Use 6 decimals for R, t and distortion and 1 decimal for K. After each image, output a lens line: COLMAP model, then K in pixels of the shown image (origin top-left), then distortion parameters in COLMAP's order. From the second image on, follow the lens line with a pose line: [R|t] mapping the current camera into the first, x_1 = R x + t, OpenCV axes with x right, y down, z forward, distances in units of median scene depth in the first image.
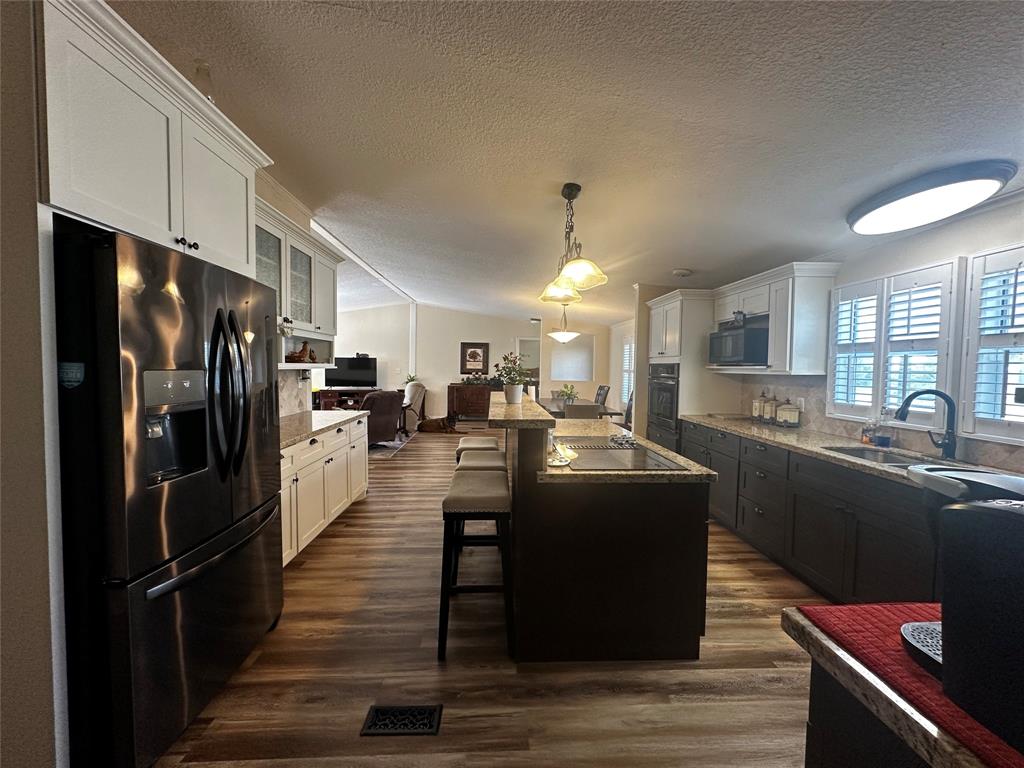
lens RADIAL K [[448.8, 0, 474.2], [0, 448.8, 388.6], [0, 0, 1]] dist [0.022353, -0.006378]
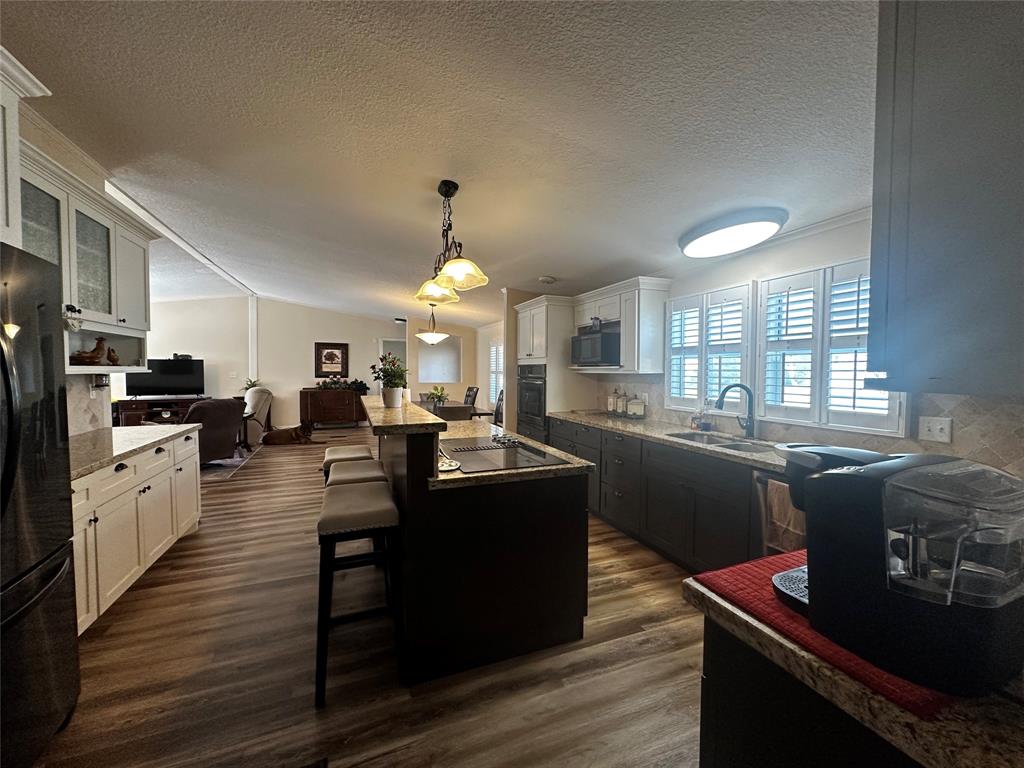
lens RADIAL K [[448.8, 0, 474.2], [0, 448.8, 388.6], [0, 0, 1]] dist [0.022353, -0.006378]
pose [[0.930986, -0.021802, 0.364402, -0.091176], [0.024973, 0.999680, -0.003993, 0.001655], [-0.364199, 0.012818, 0.931233, 0.065900]]
